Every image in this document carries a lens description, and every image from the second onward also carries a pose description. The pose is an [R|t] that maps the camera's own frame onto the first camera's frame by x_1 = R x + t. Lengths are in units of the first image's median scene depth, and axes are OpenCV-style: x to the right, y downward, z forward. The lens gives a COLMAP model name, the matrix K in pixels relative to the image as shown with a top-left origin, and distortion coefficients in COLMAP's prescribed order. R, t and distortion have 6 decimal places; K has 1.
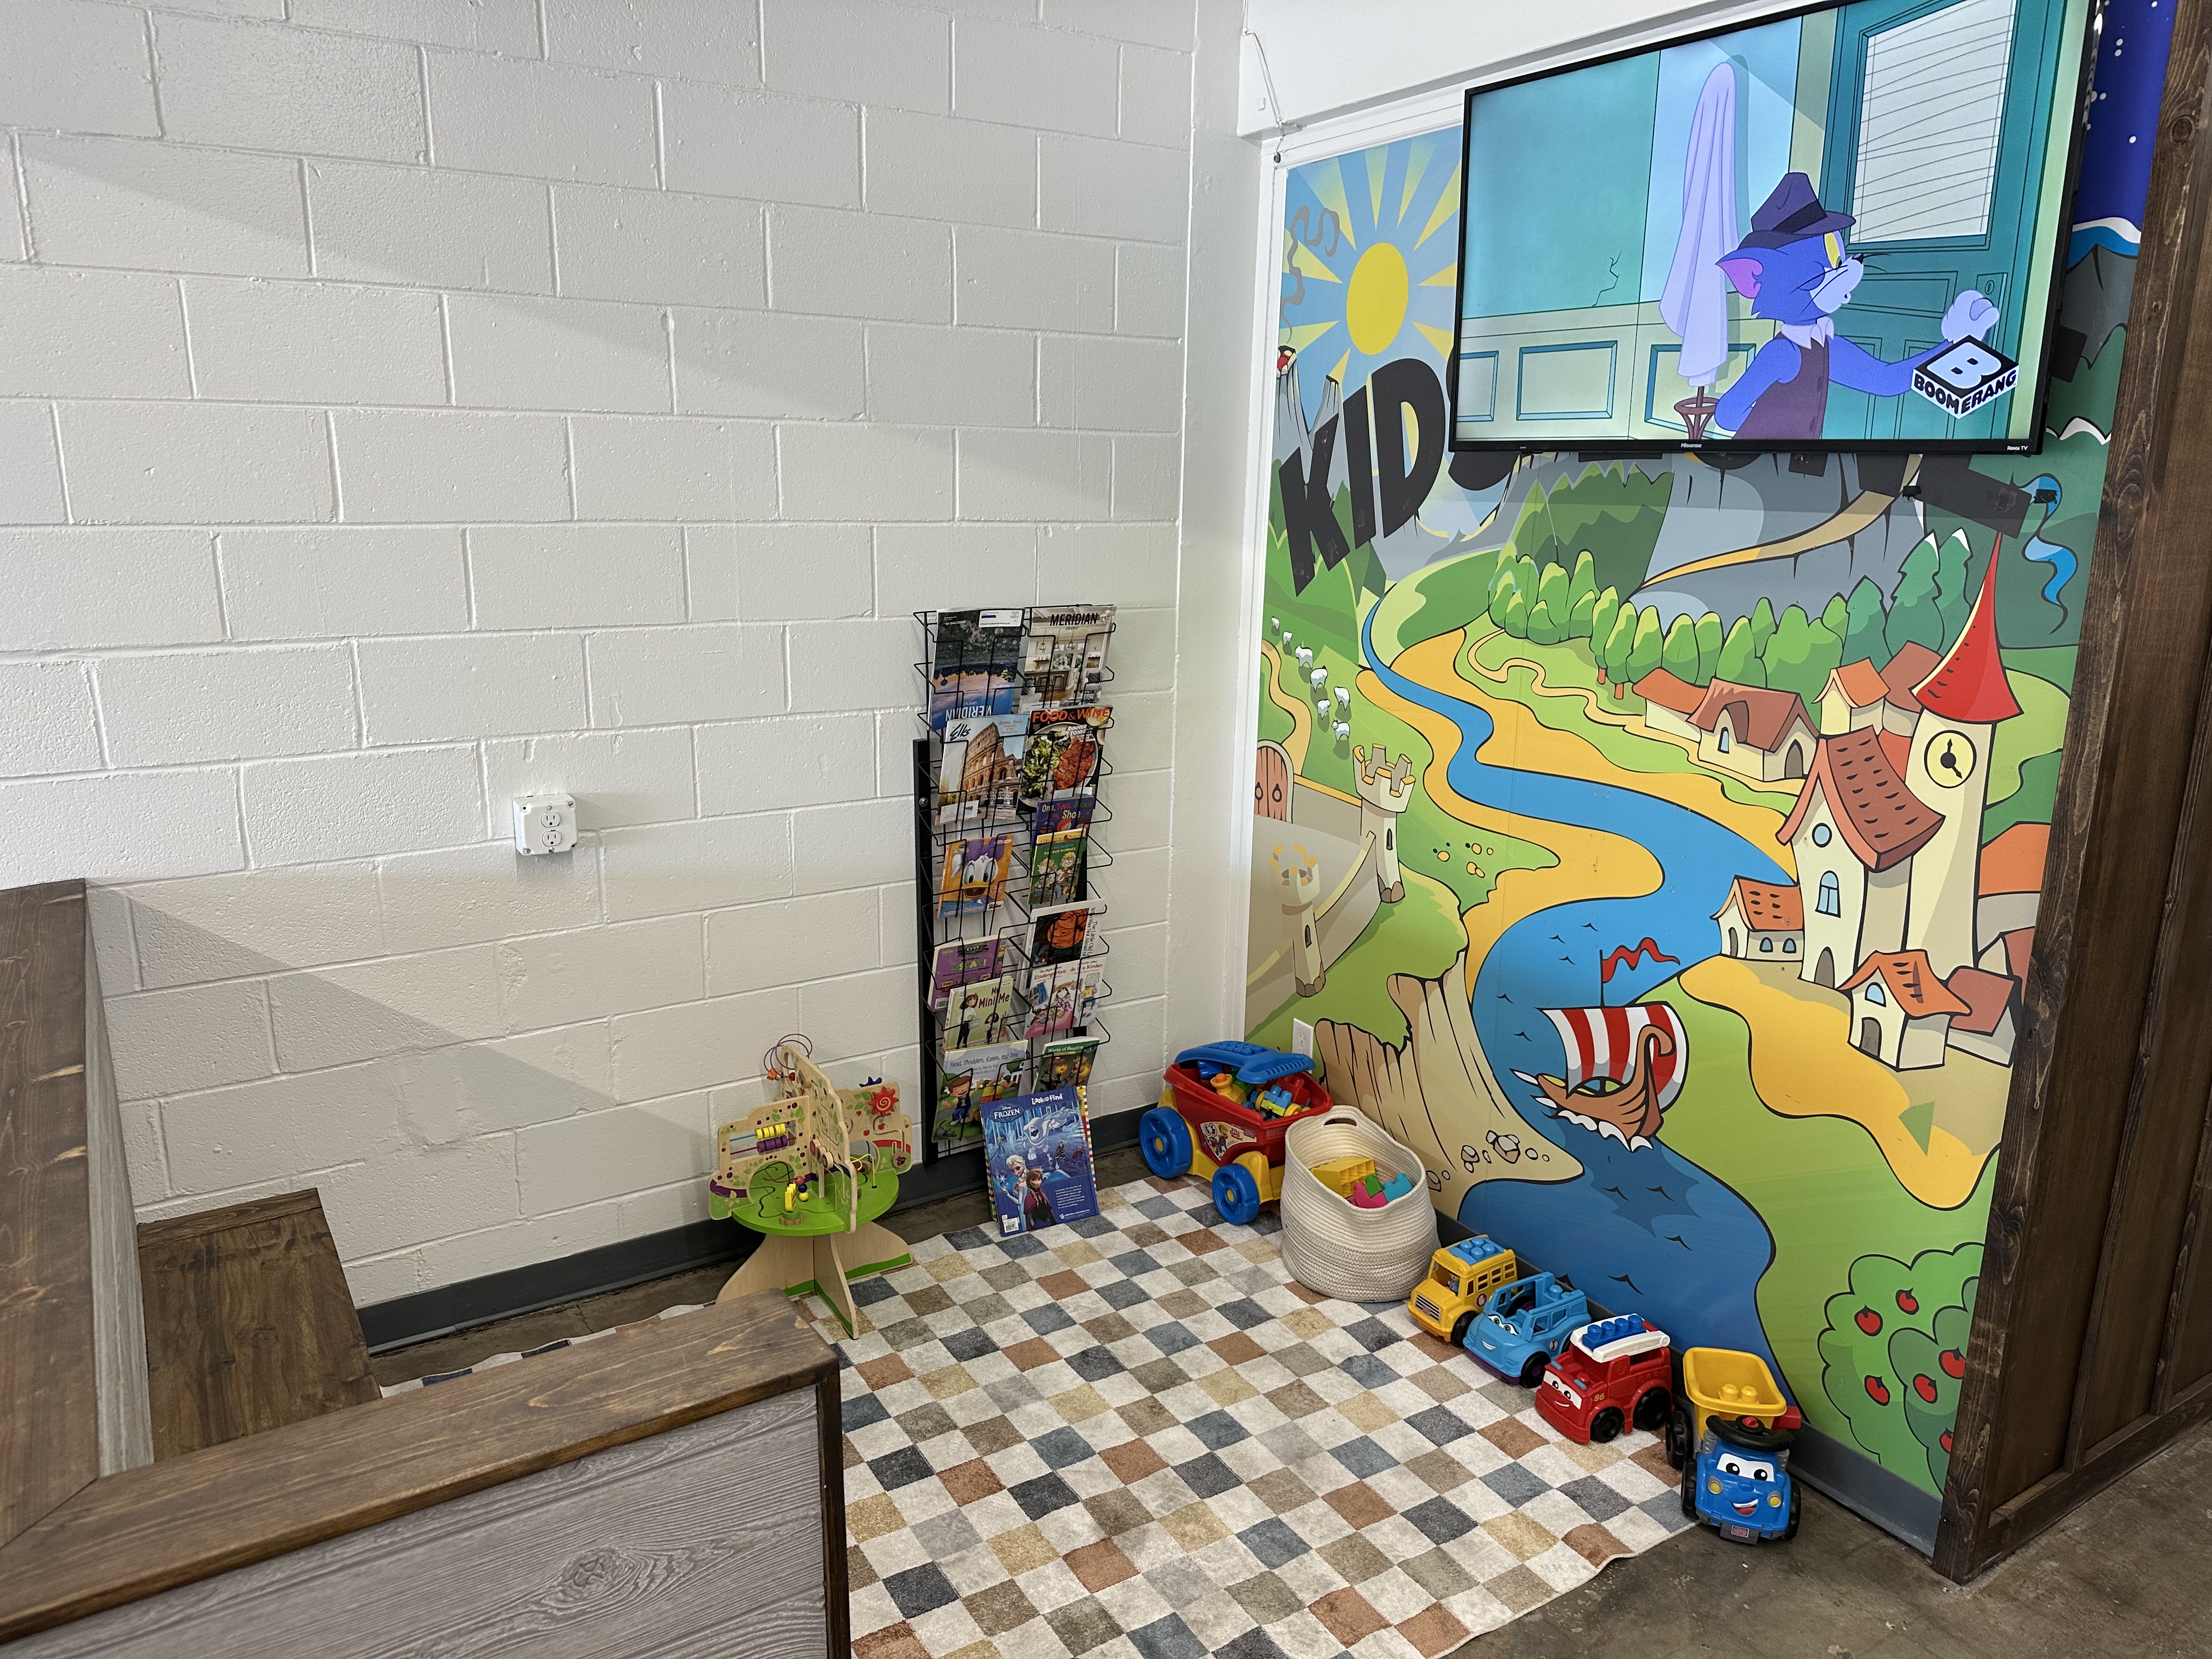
lens RADIAL K [[1538.5, 0, 1133.8], [0, 1538.5, 824.4], [0, 0, 1]] dist [0.158959, -0.293812]
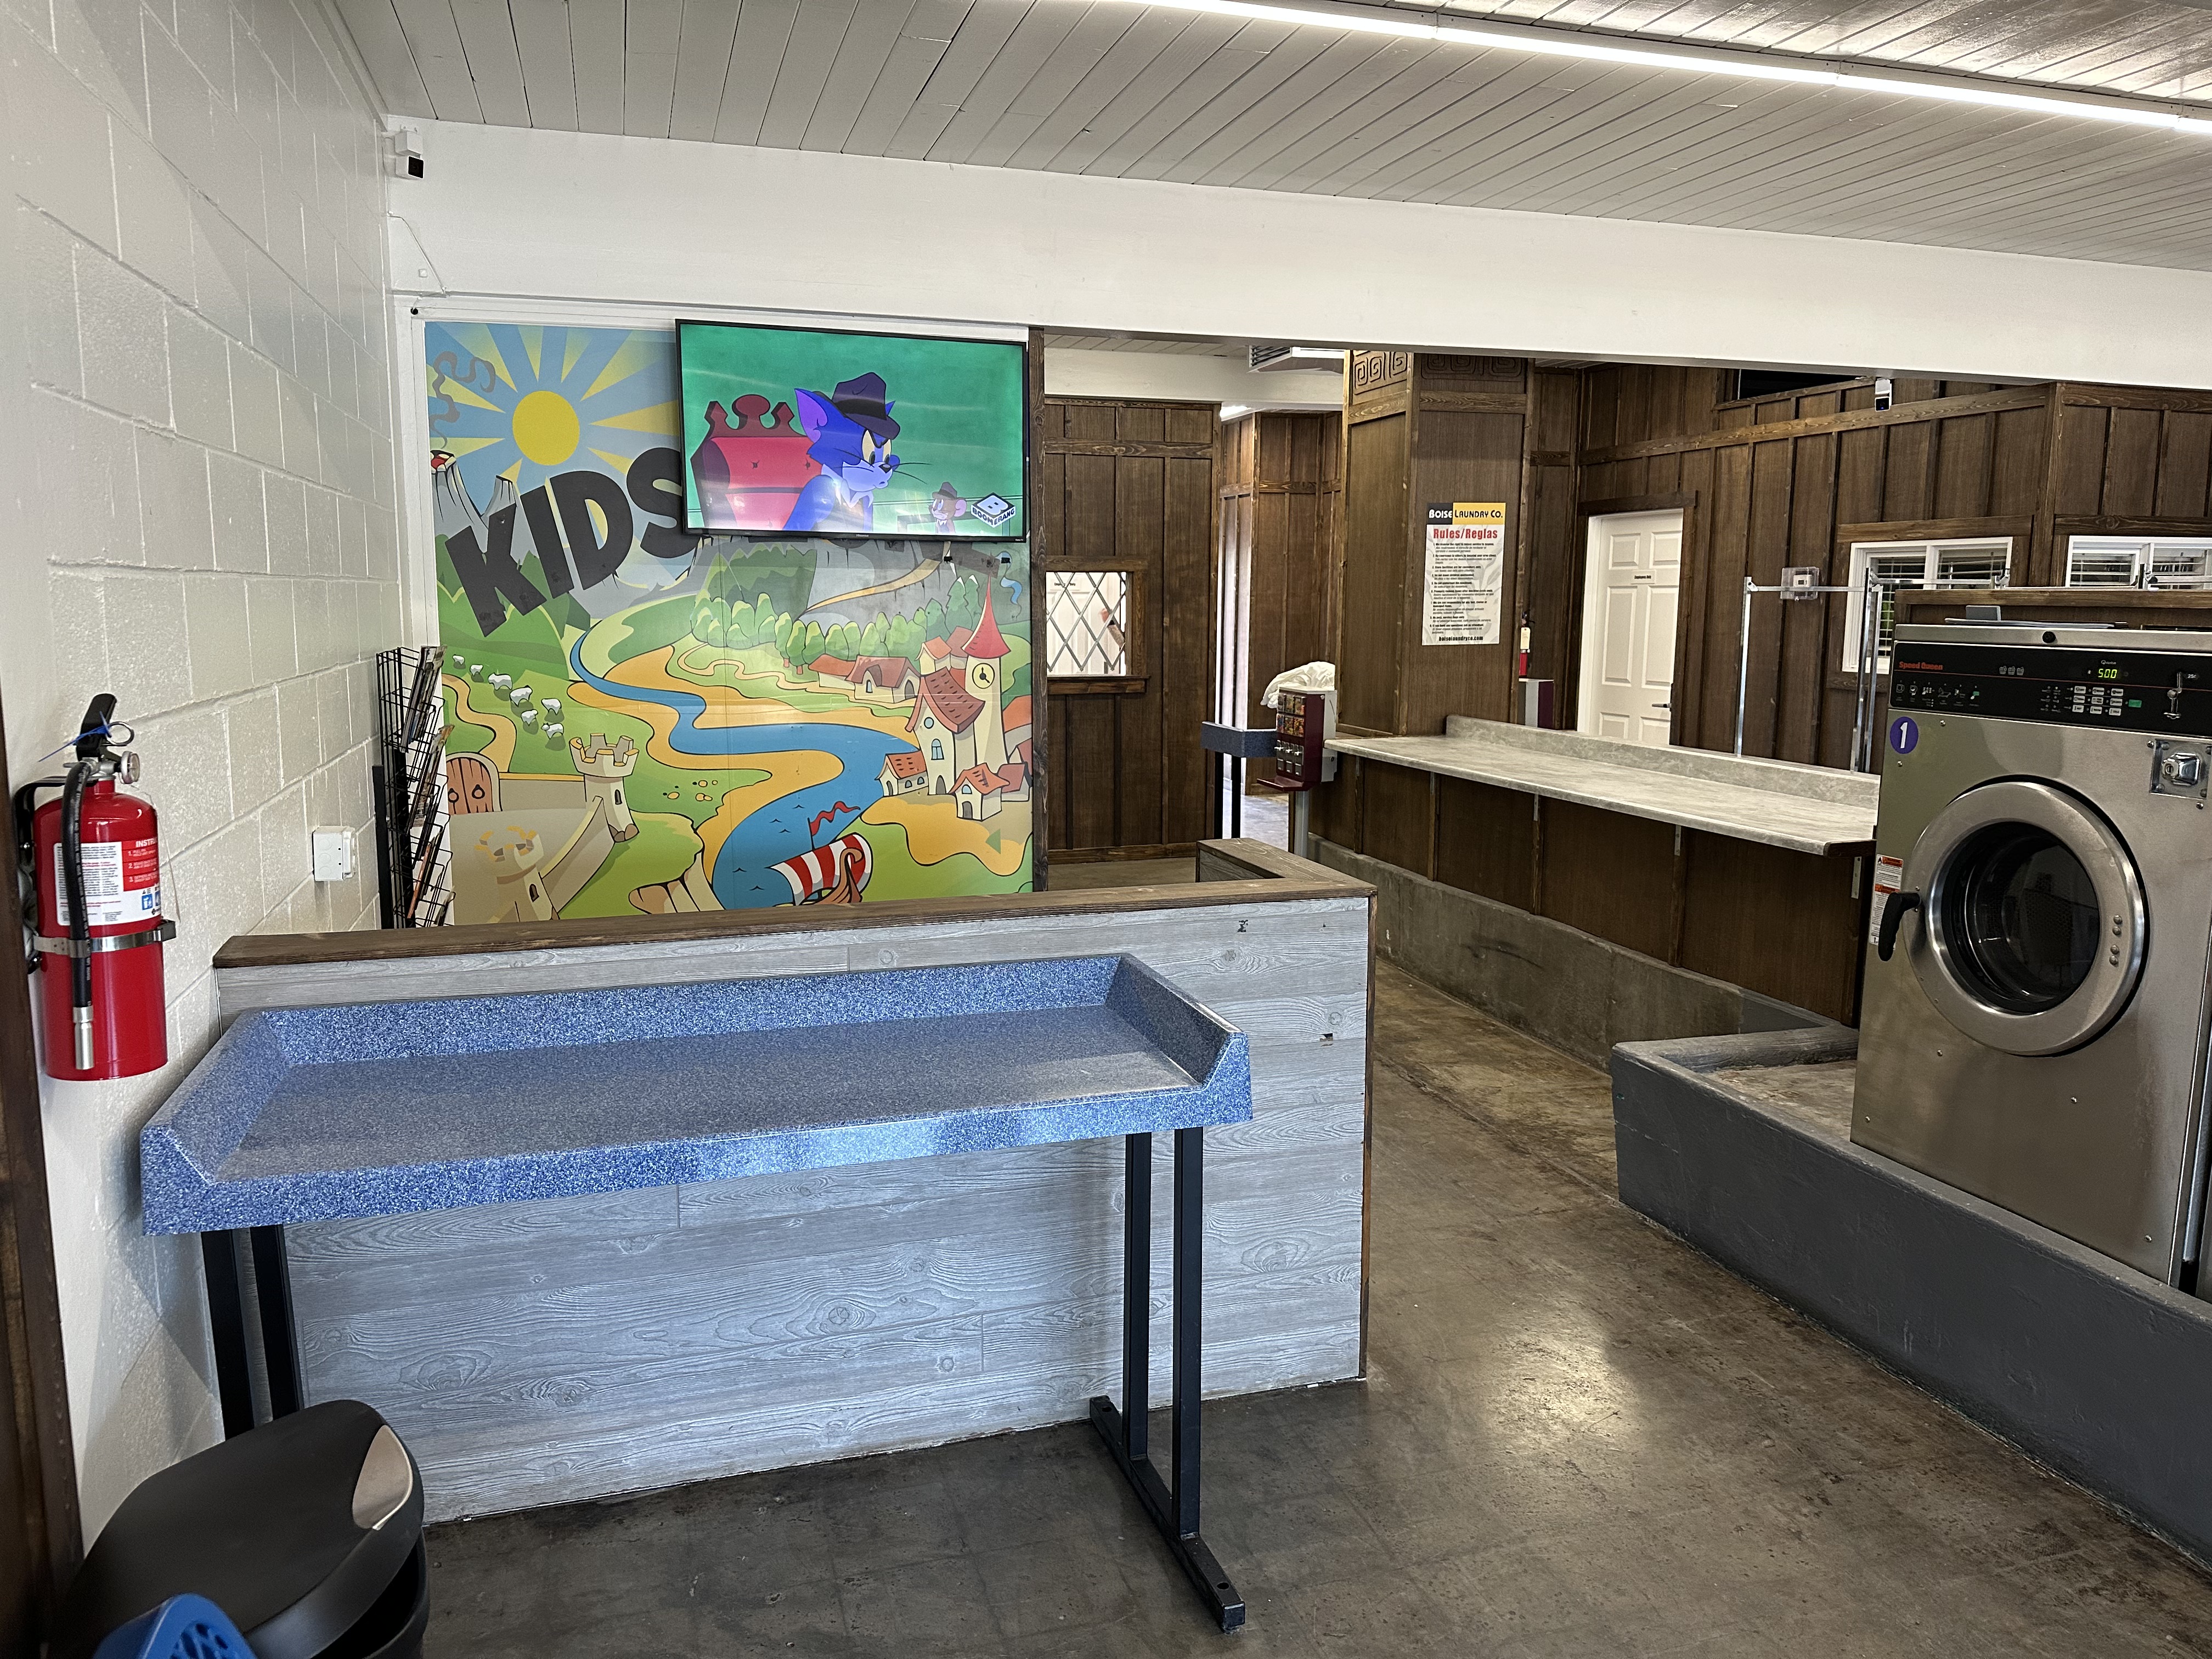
lens RADIAL K [[1538.5, 0, 1133.8], [0, 1538.5, 824.4], [0, 0, 1]] dist [0.158959, -0.293812]
pose [[0.254921, -0.154197, 0.954588, -1.196063], [0.219225, 0.970714, 0.098258, -0.003371], [-0.941783, 0.184221, 0.281259, 0.152168]]
